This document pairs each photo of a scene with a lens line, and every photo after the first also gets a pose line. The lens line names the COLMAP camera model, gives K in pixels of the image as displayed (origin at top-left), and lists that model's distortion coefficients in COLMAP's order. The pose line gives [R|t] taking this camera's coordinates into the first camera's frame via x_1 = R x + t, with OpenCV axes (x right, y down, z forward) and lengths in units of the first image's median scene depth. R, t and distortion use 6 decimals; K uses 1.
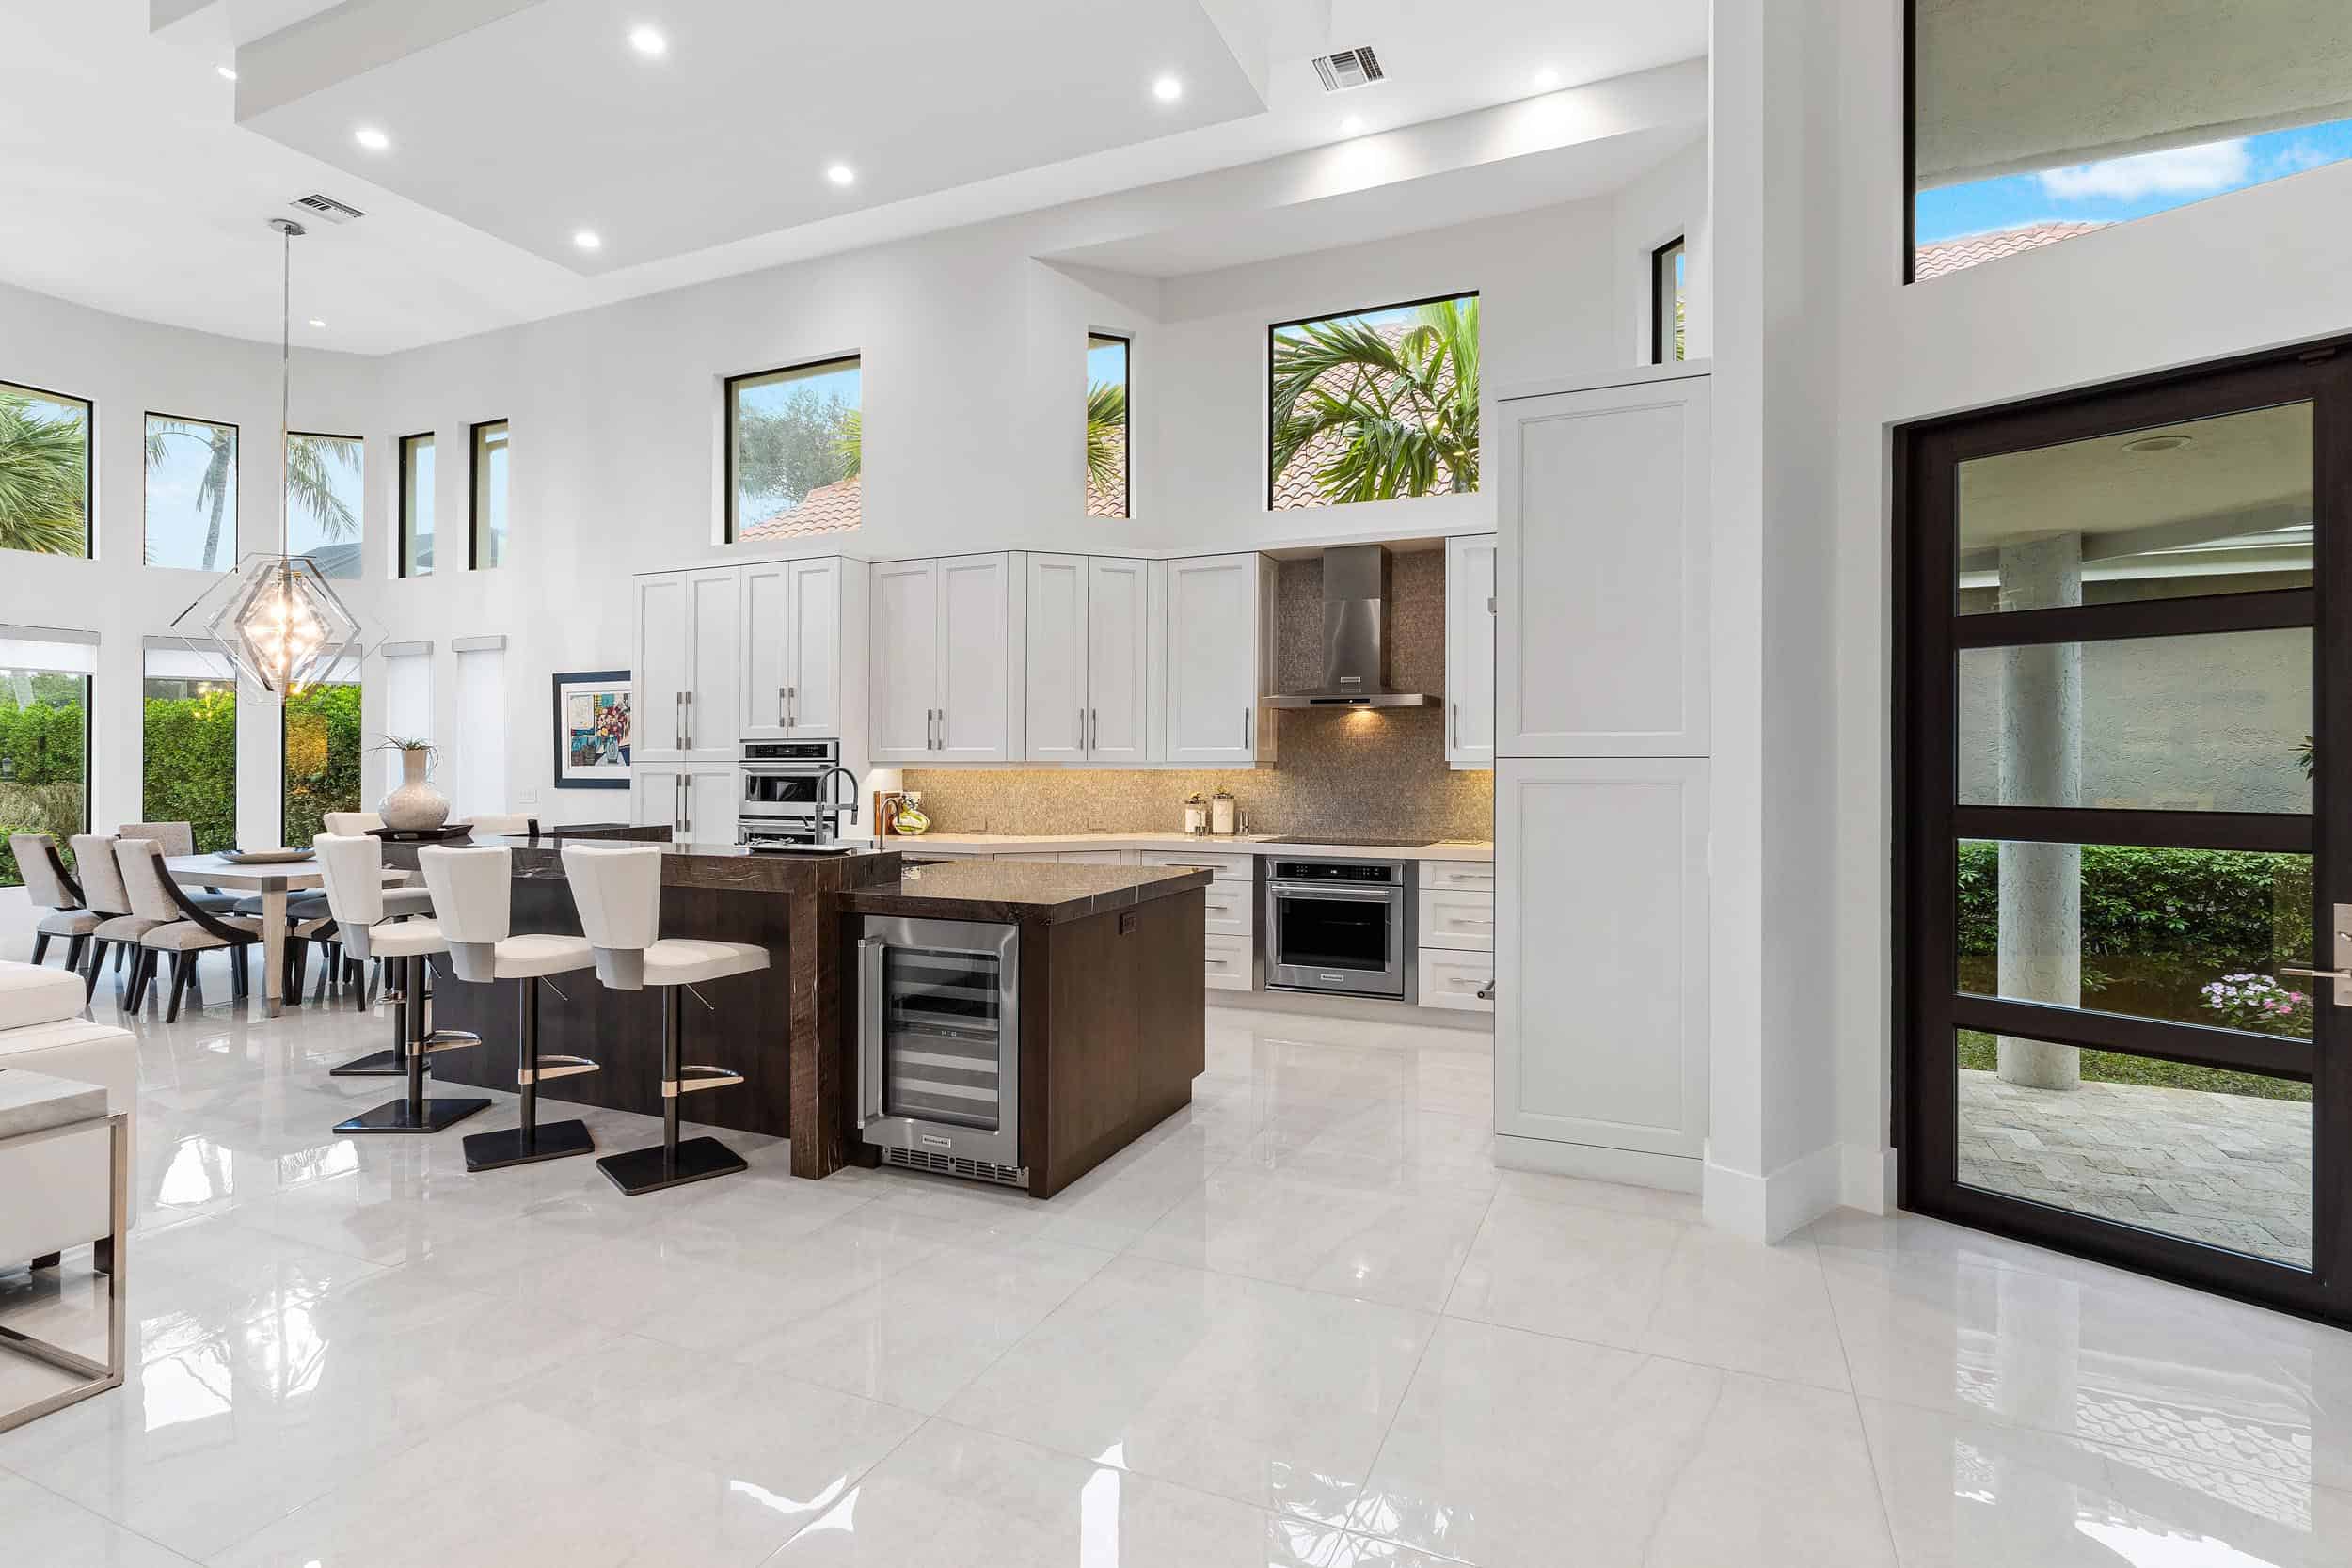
lens RADIAL K [[1145.8, 0, 1167.5], [0, 1145.8, 771.5], [0, 0, 1]] dist [-0.000998, -0.003822]
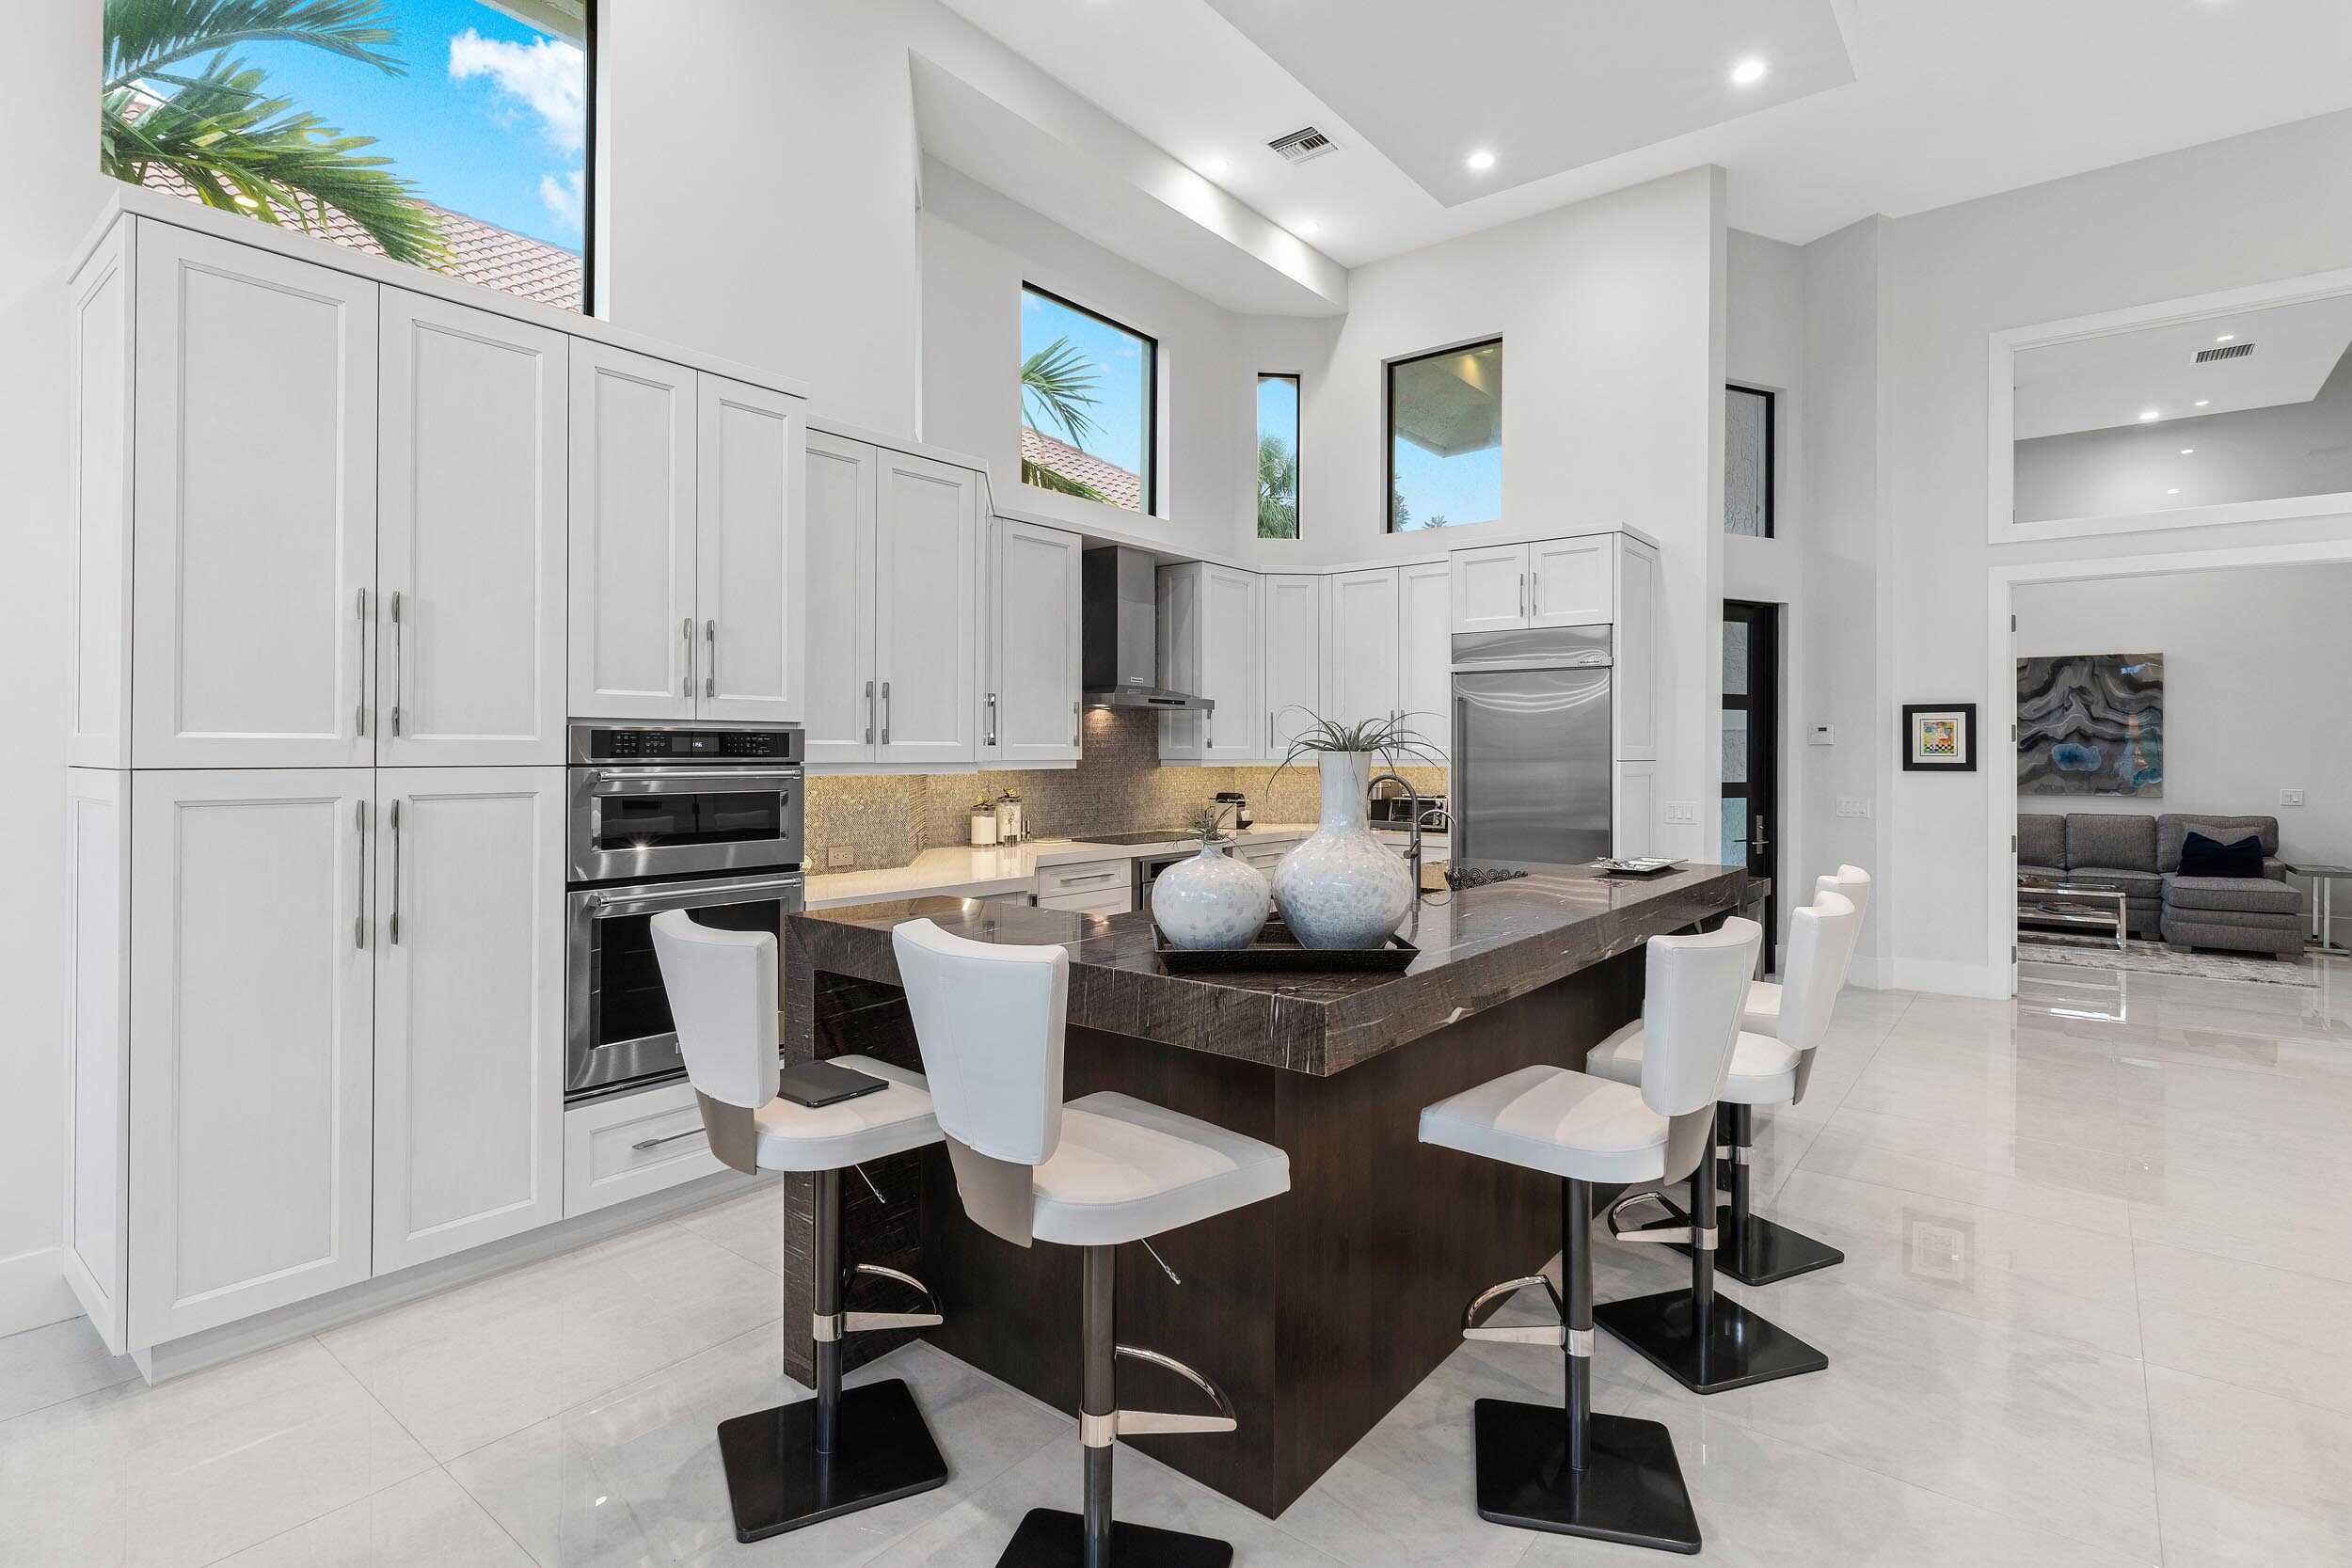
lens RADIAL K [[1145.8, 0, 1109.2], [0, 1145.8, 755.1], [0, 0, 1]] dist [-0.000998, -0.003822]
pose [[0.264414, -0.003397, 0.964403, -0.736343], [0.001100, 0.999994, 0.003221, -0.013841], [-0.964409, 0.000210, 0.264417, 0.654160]]
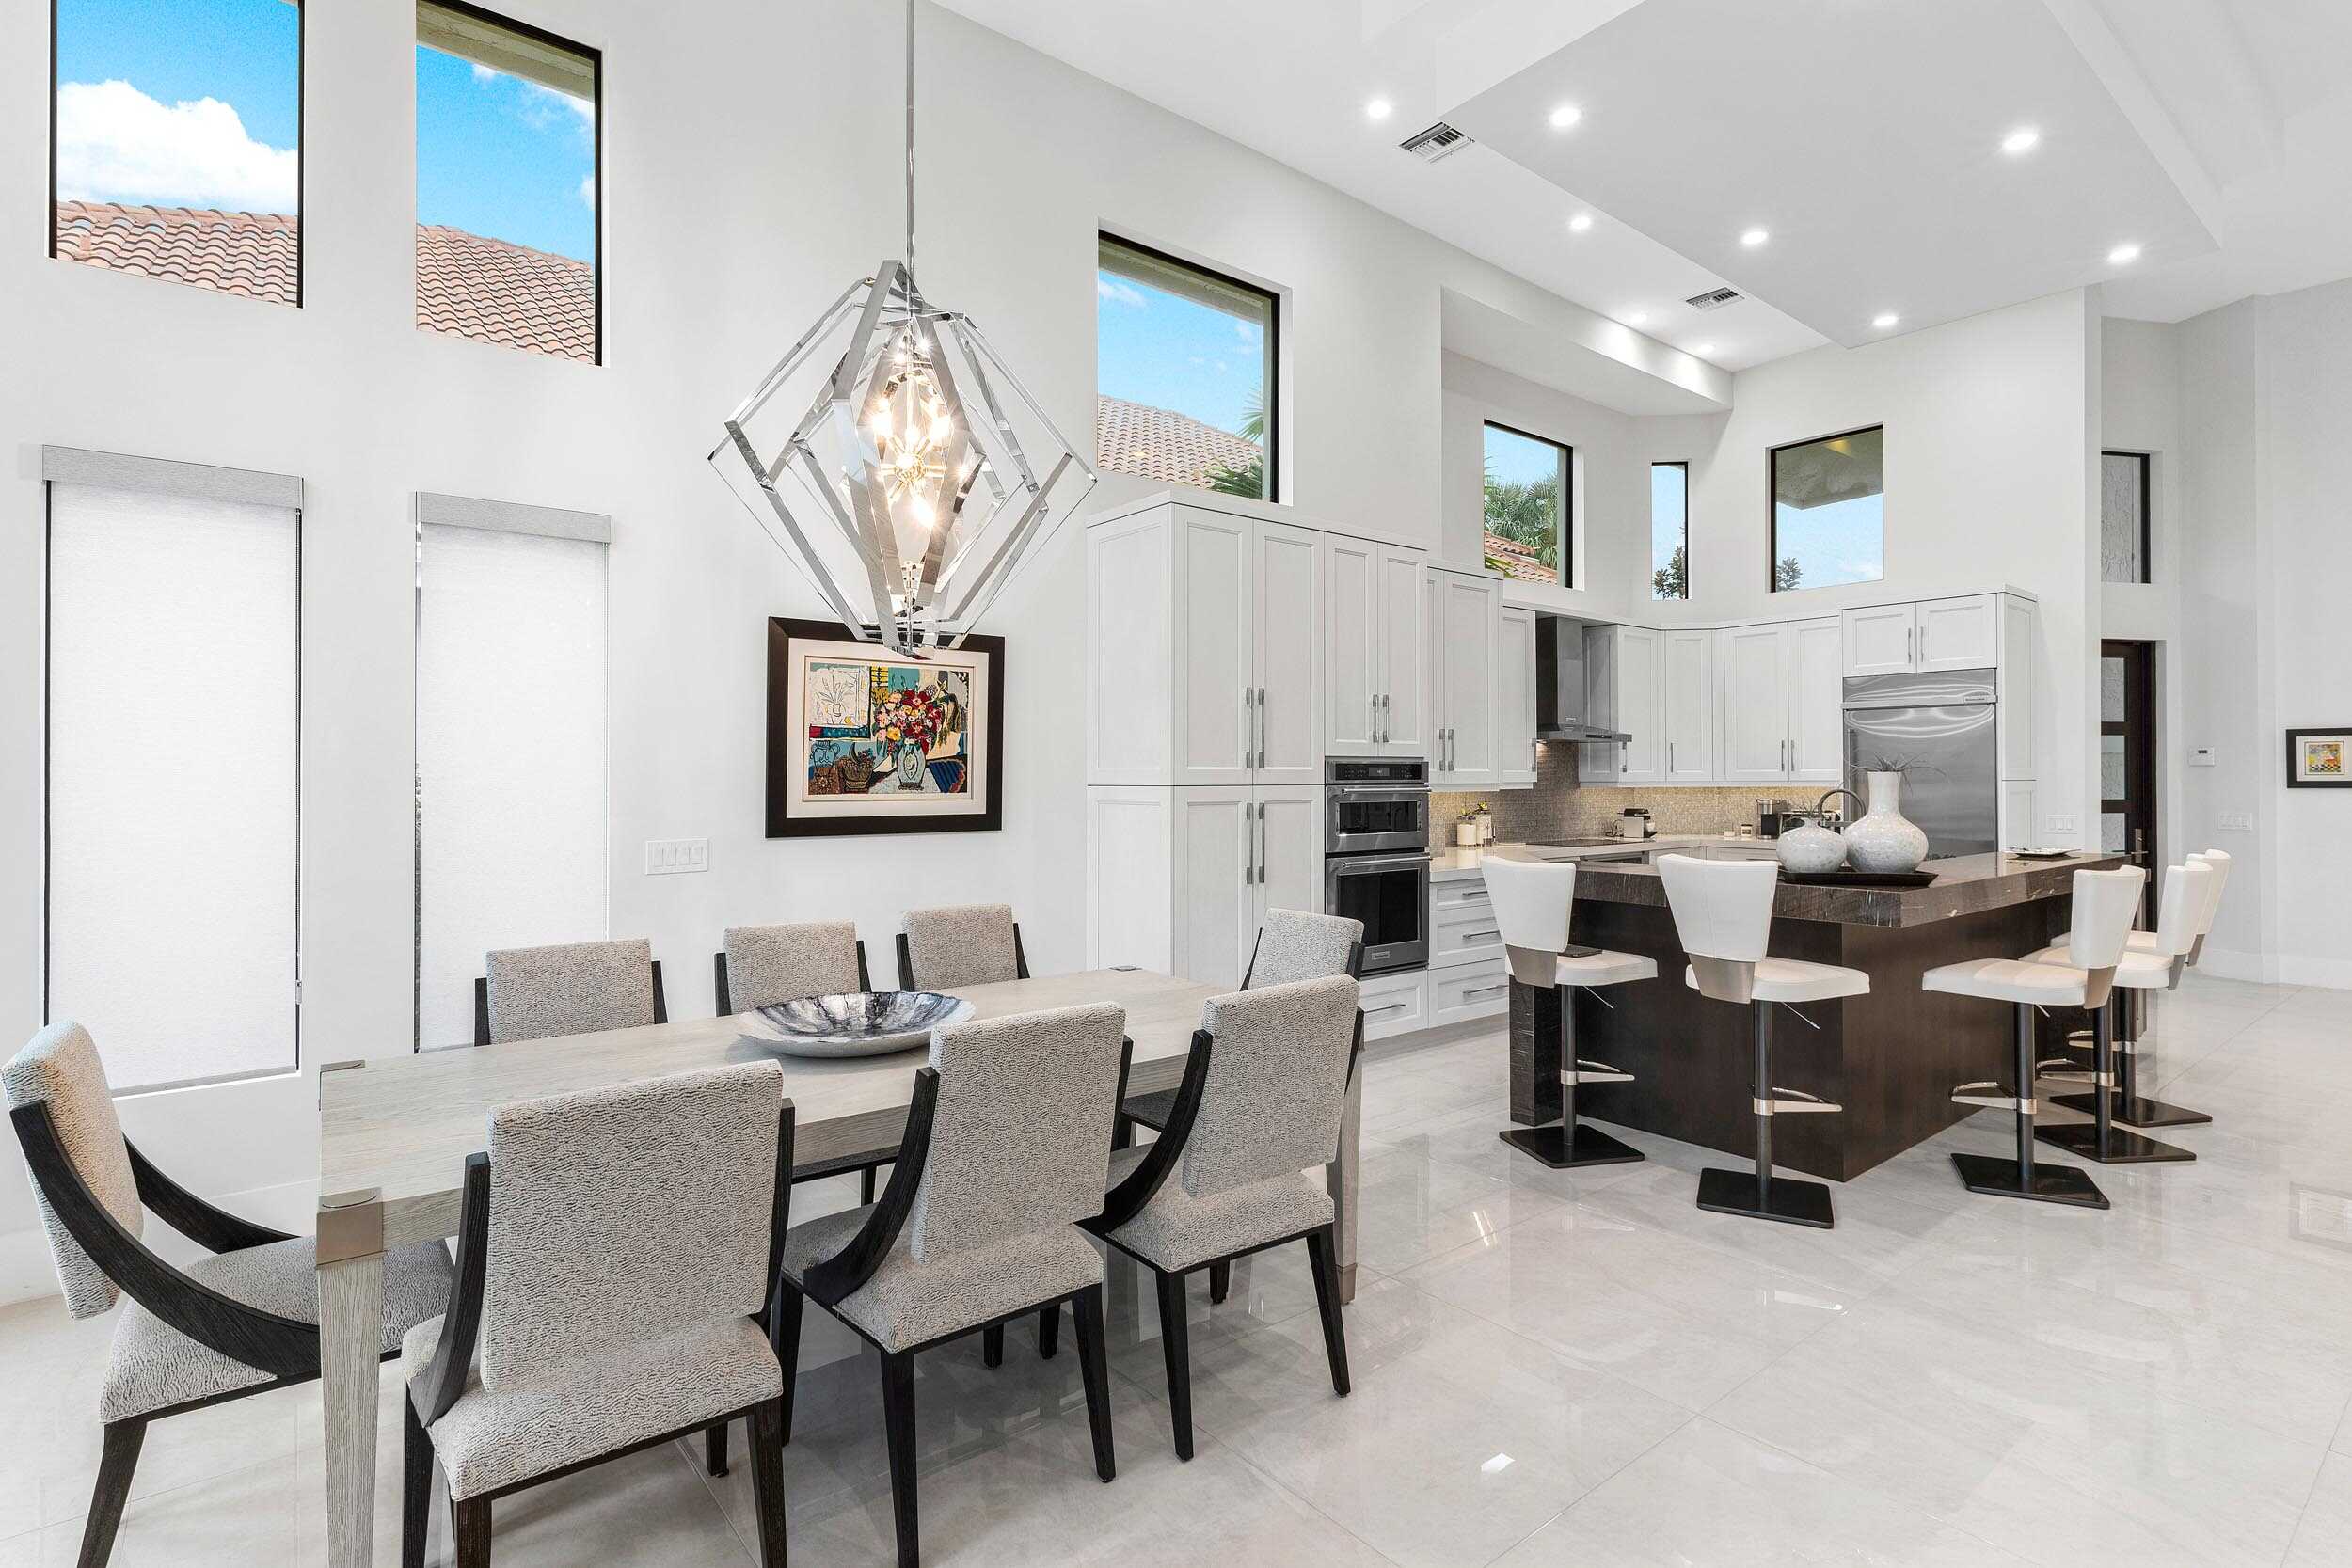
lens RADIAL K [[1145.8, 0, 1097.6], [0, 1145.8, 778.8], [0, 0, 1]] dist [-0.000998, -0.003822]
pose [[0.468992, -0.001985, 0.883200, -1.106129], [0.007816, 0.999968, -0.001903, -0.012092], [-0.883168, 0.007796, 0.468993, 0.751296]]
